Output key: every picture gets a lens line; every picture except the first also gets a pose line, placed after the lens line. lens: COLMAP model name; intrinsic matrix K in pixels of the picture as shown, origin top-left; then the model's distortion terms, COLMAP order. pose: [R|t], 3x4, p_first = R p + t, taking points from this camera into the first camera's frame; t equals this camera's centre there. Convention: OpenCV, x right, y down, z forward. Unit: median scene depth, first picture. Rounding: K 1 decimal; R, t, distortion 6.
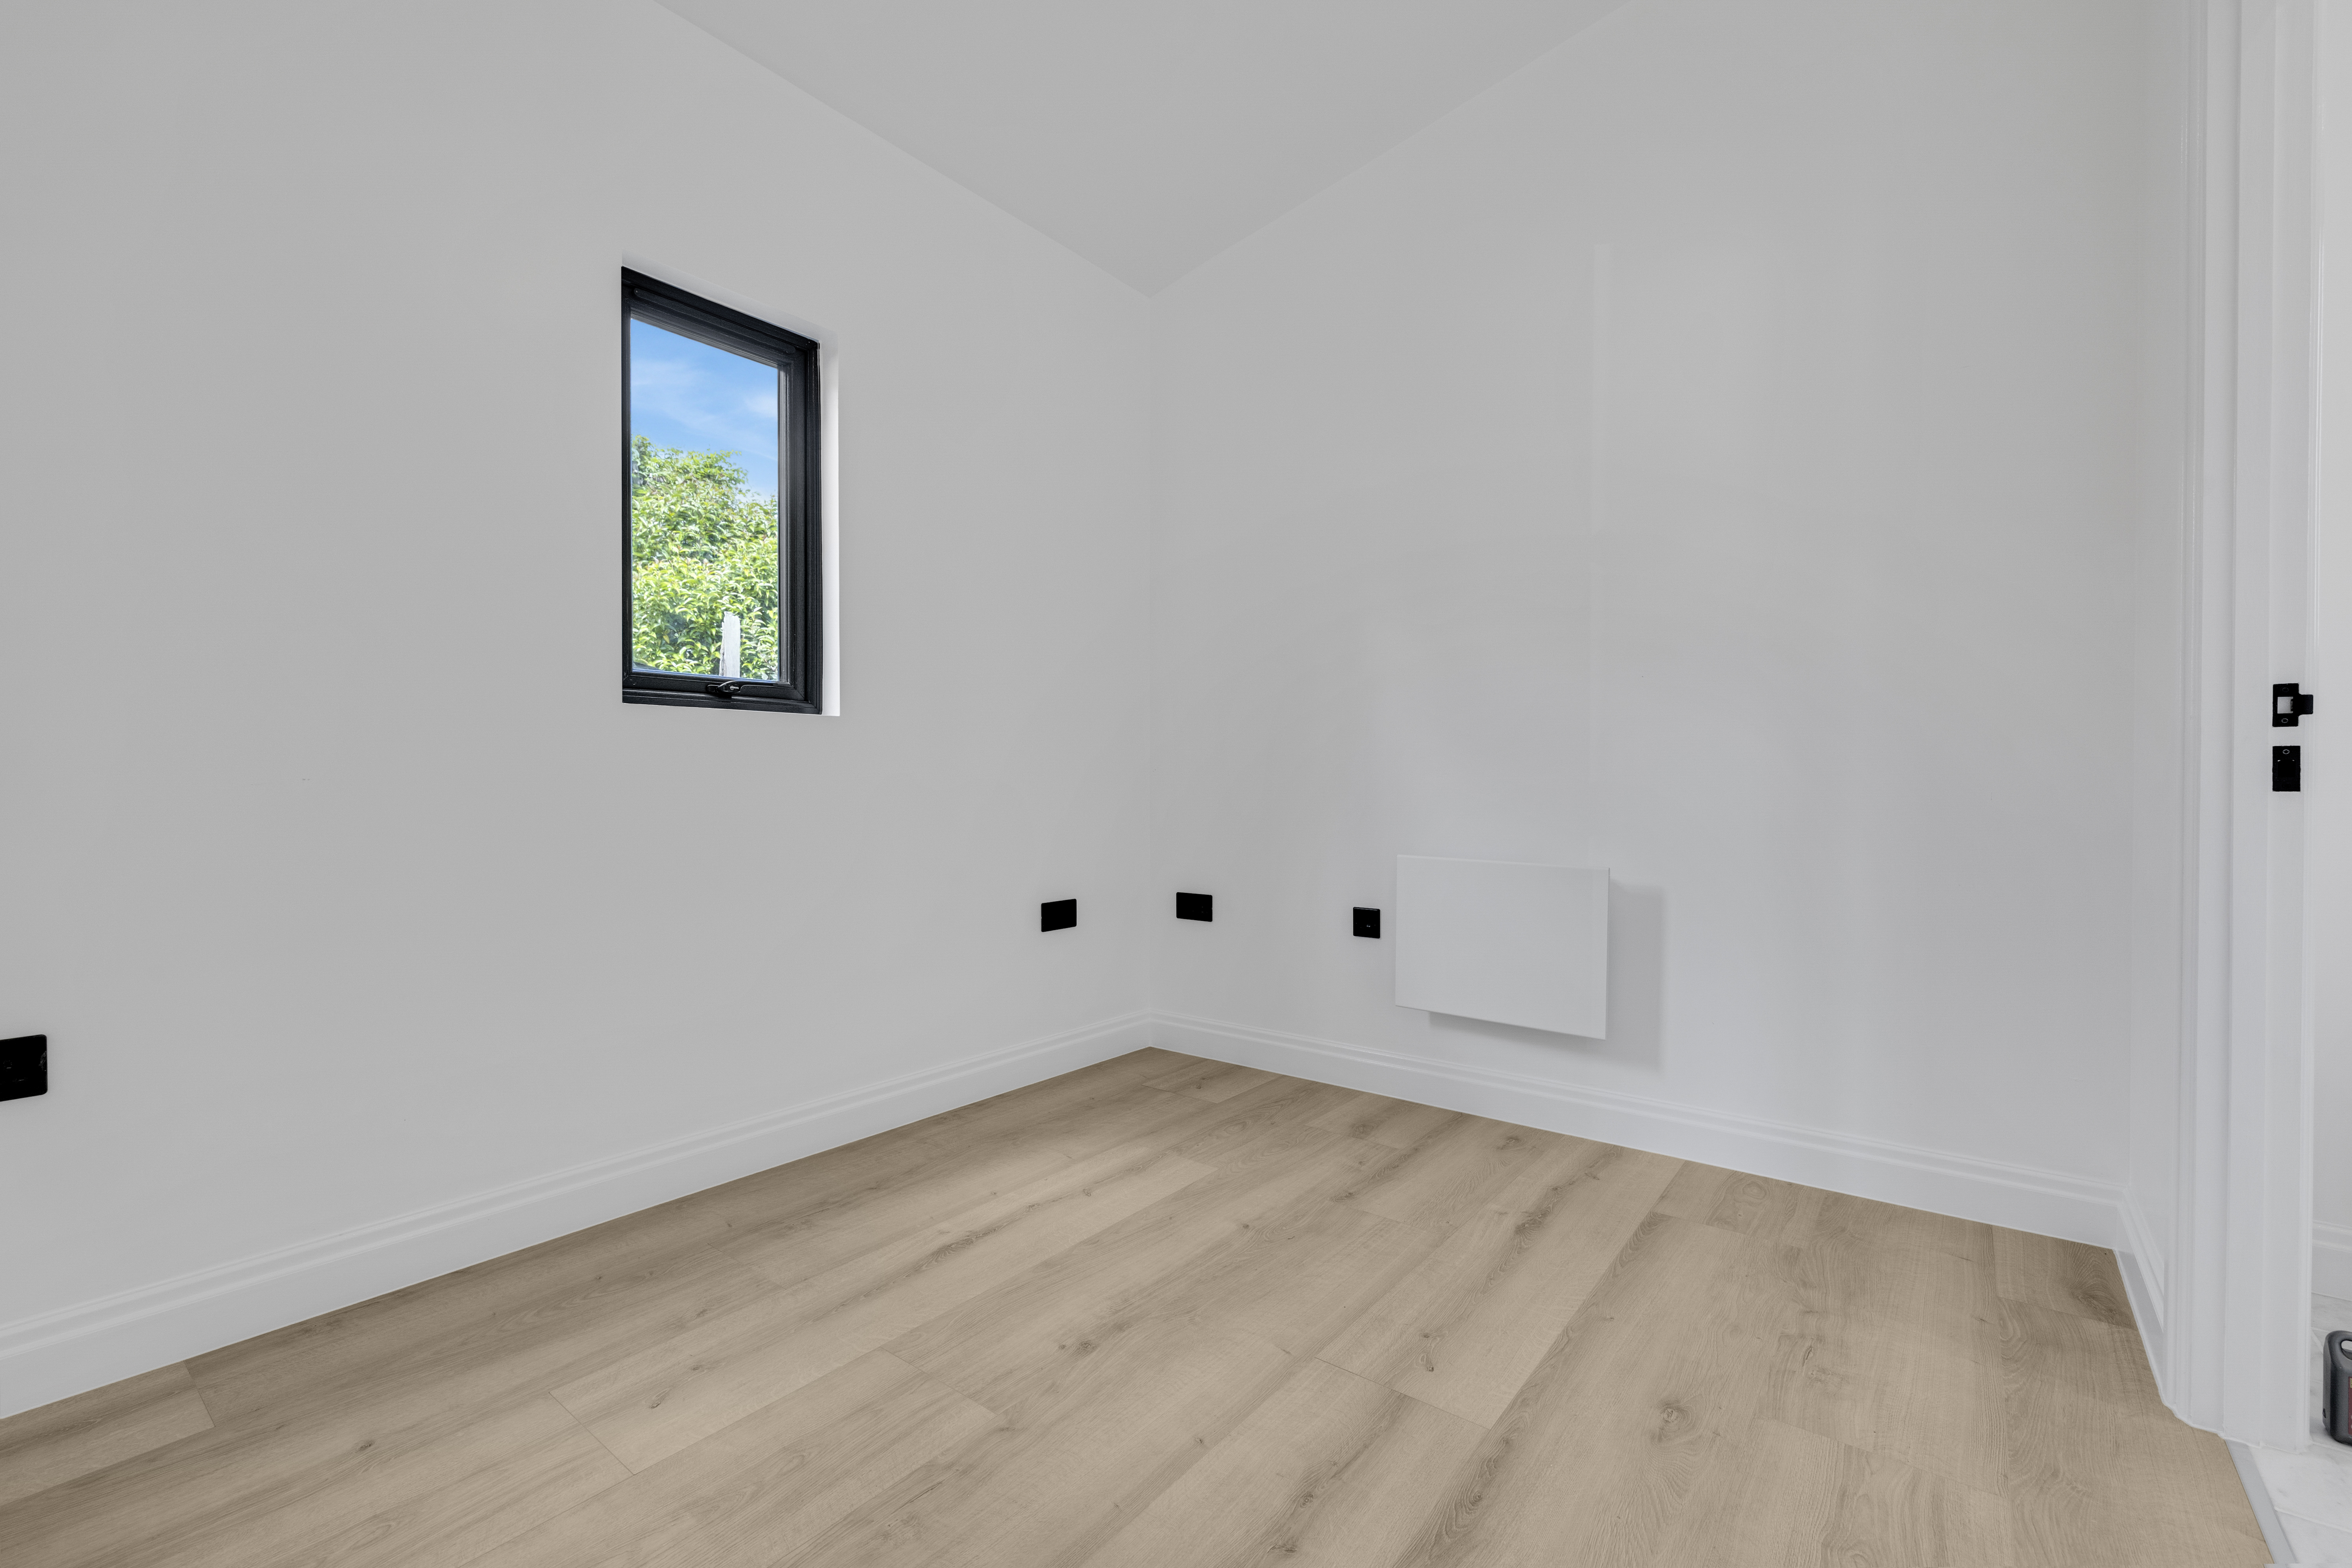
lens RADIAL K [[997.8, 0, 1176.0], [0, 997.8, 784.0], [0, 0, 1]] dist [0.001218, 0.000302]
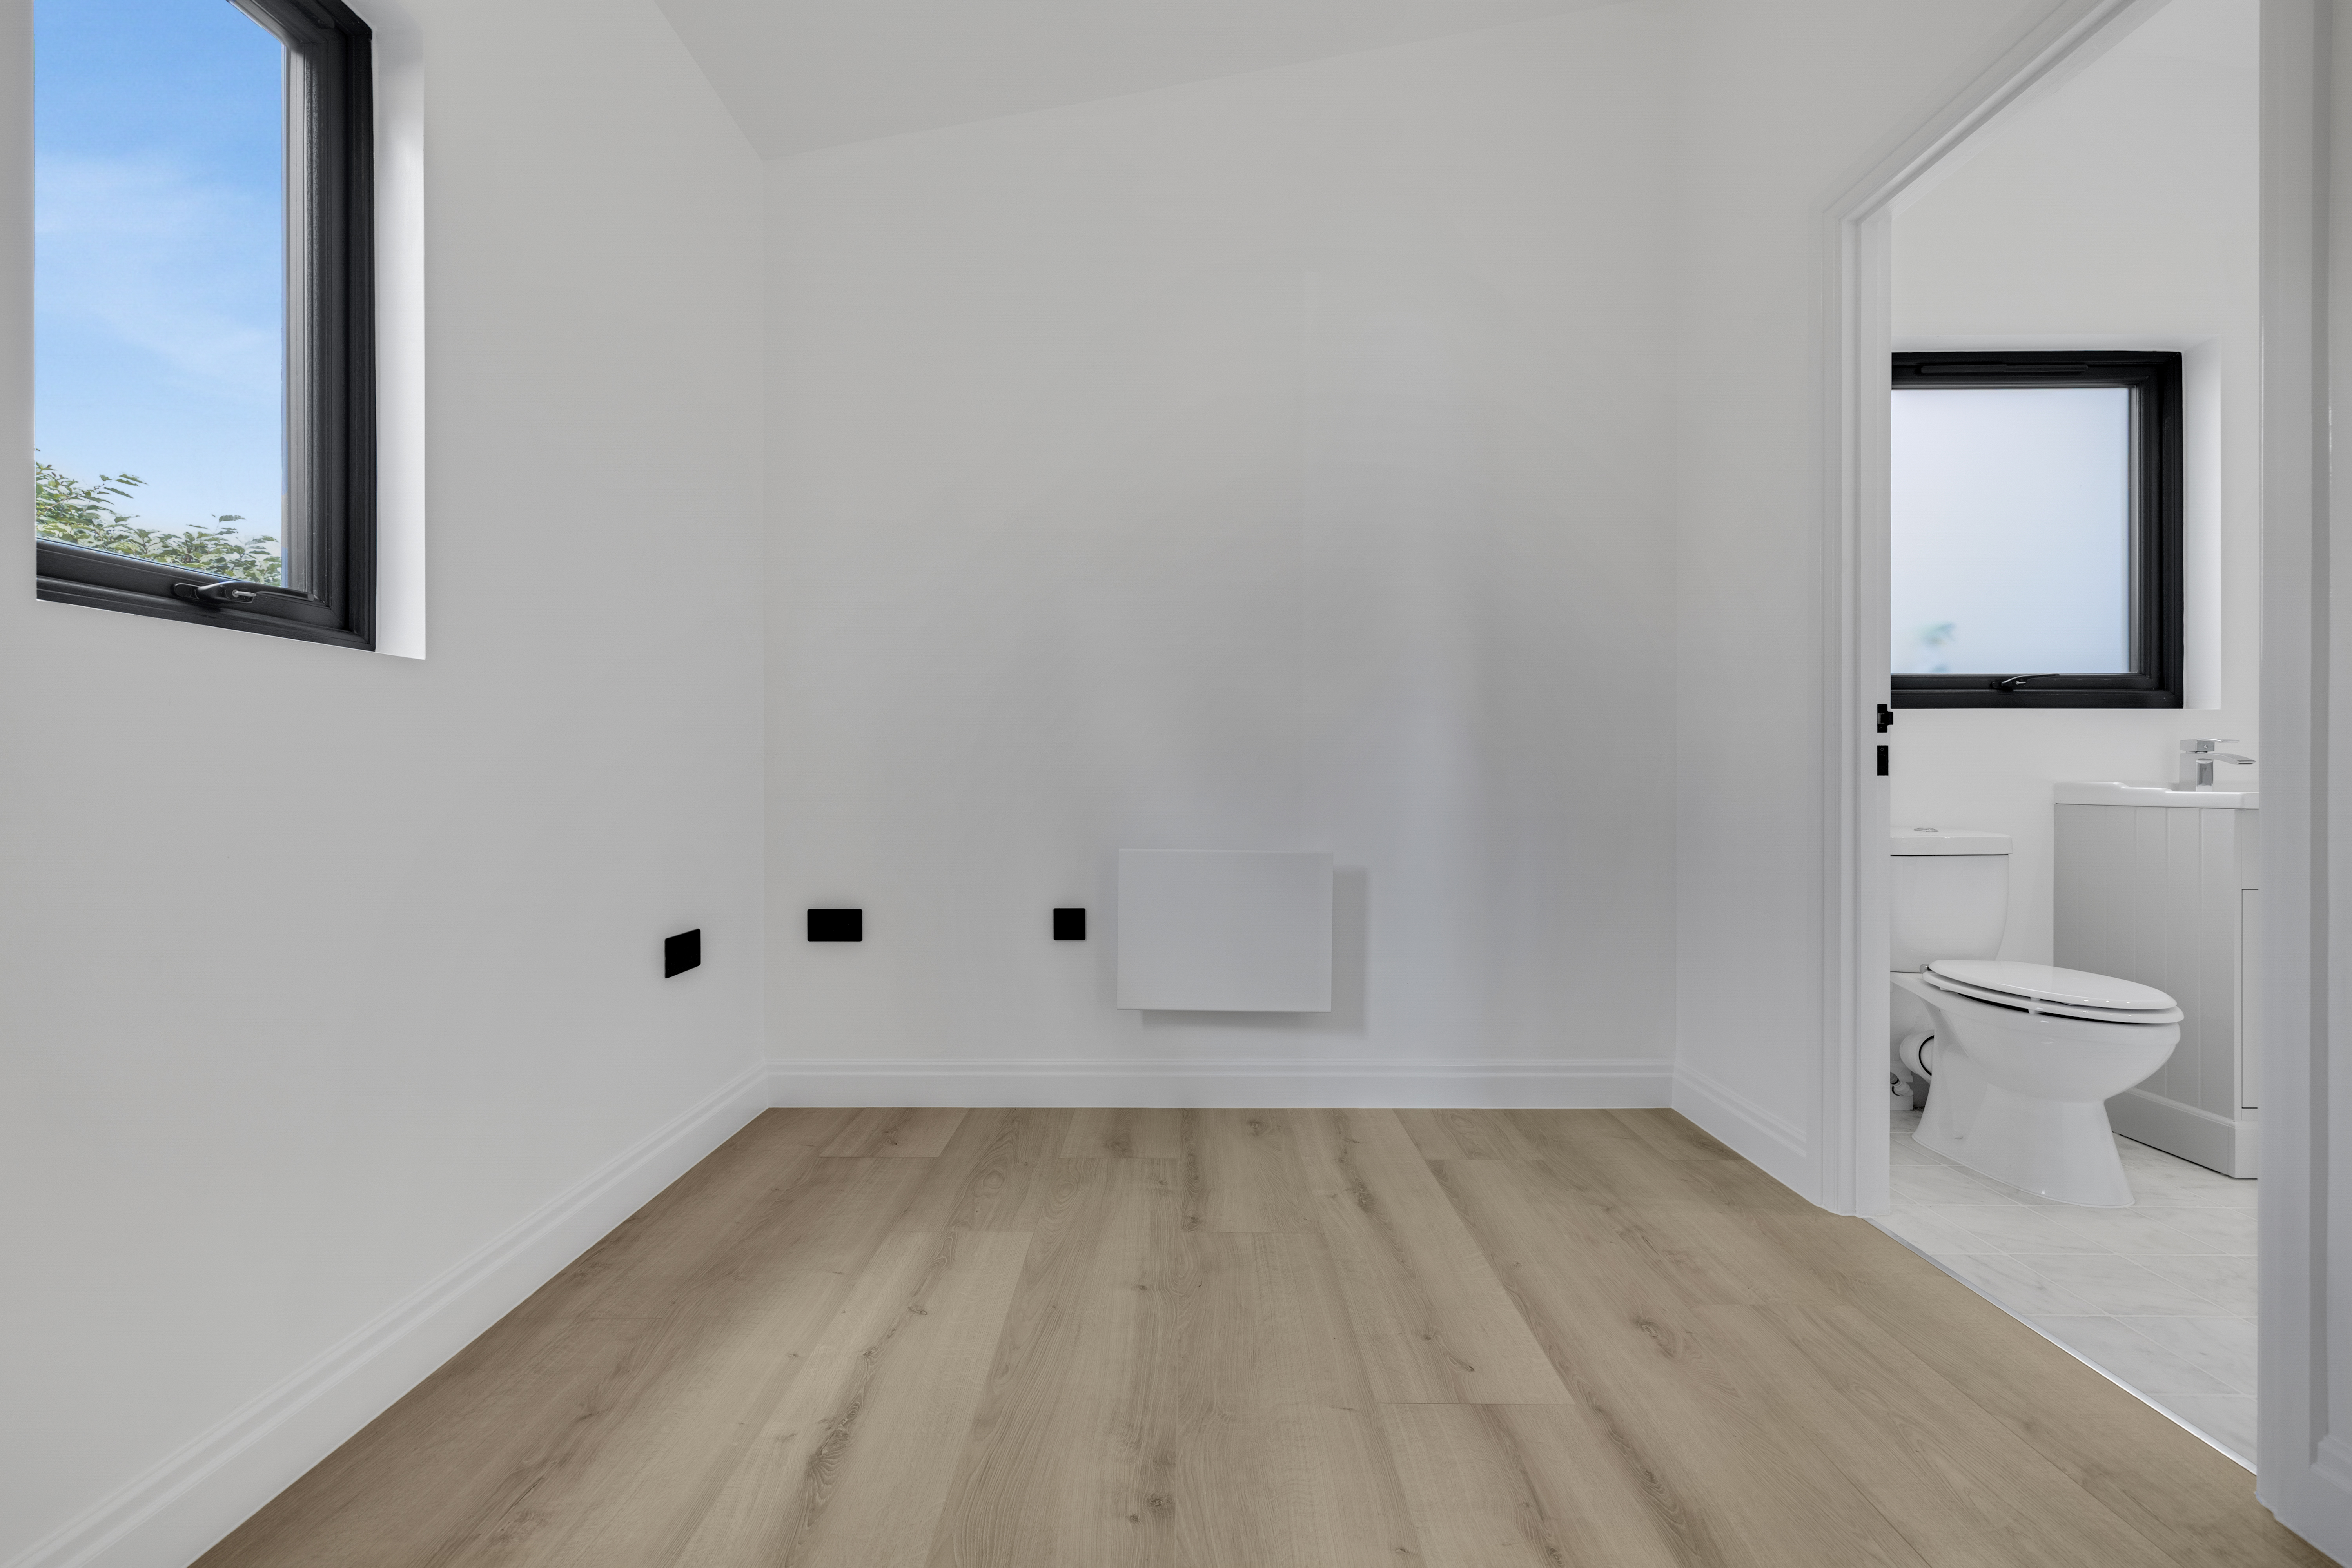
lens RADIAL K [[997.8, 0, 1176.0], [0, 997.8, 784.0], [0, 0, 1]] dist [0.001218, 0.000302]
pose [[0.791215, -0.004170, 0.611524, -0.402868], [0.001305, 0.999986, 0.005130, 0.006656], [-0.611536, -0.003261, 0.791210, 0.288717]]
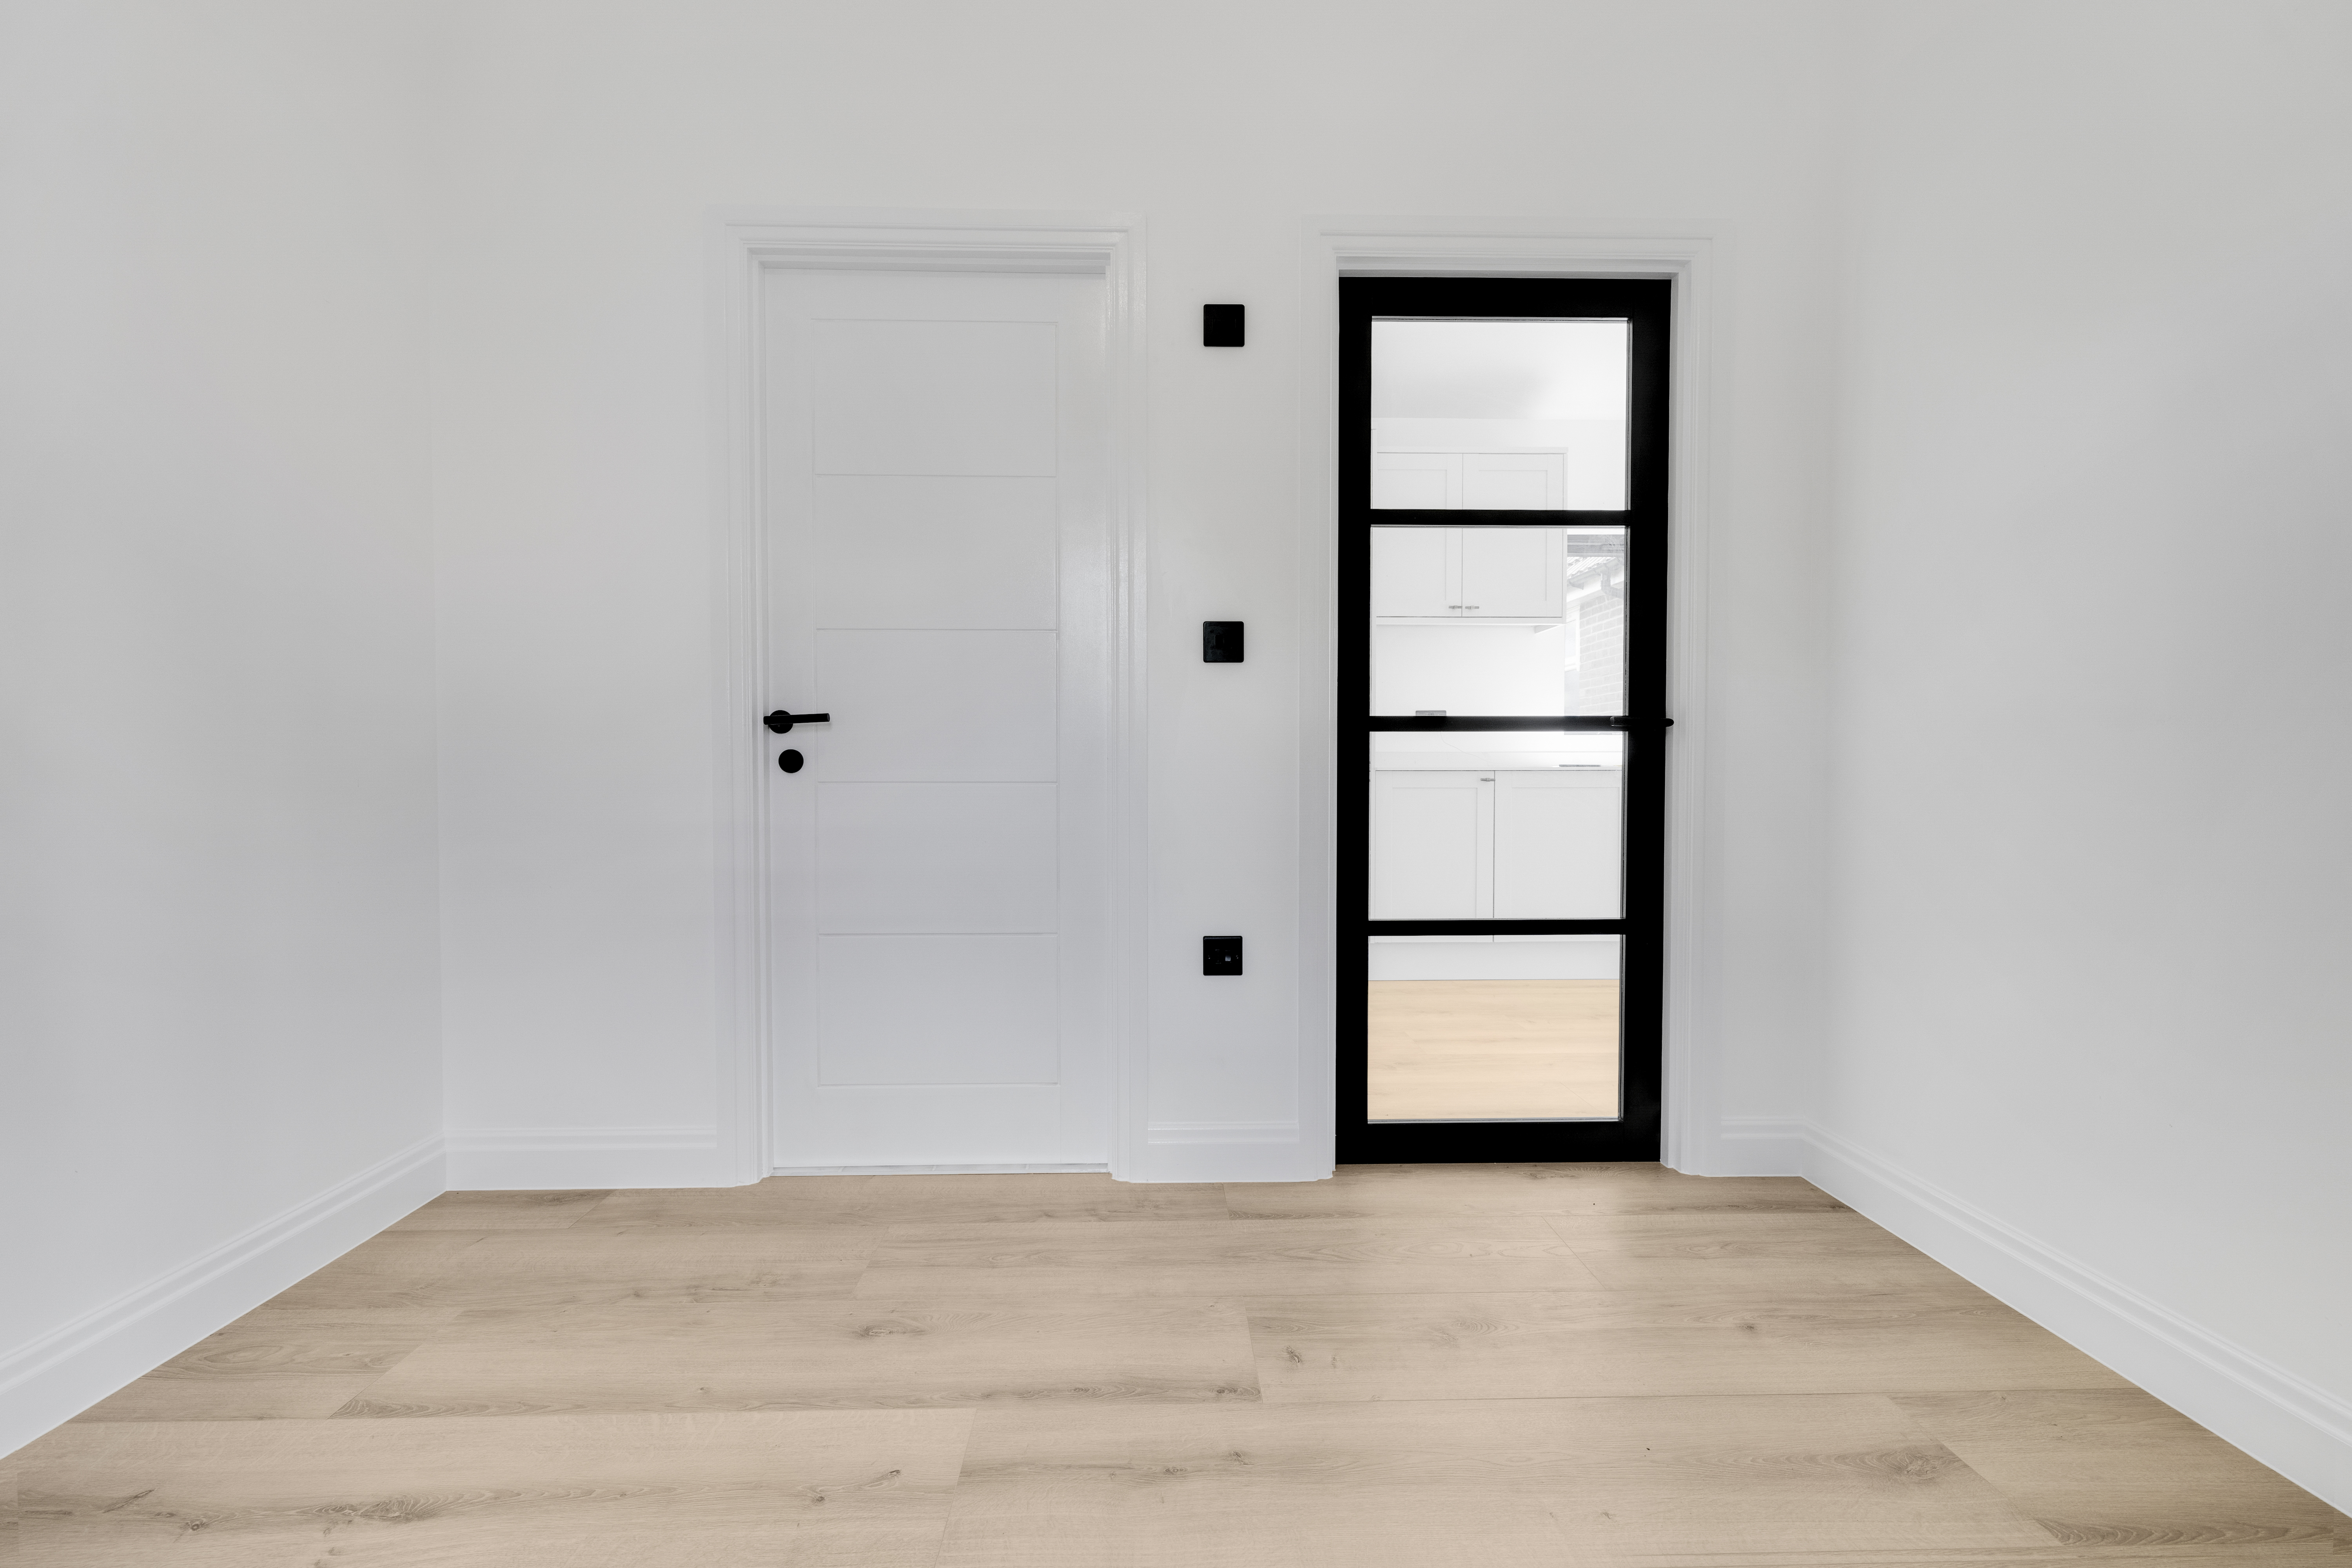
lens RADIAL K [[970.7, 0, 1163.5], [0, 970.7, 789.0], [0, 0, 1]] dist [0.000744, -0.000222]
pose [[-0.640640, -0.009792, 0.767779, -0.360776], [0.001090, 0.999906, 0.013663, 0.001996], [-0.767841, 0.009590, -0.640569, 0.954918]]
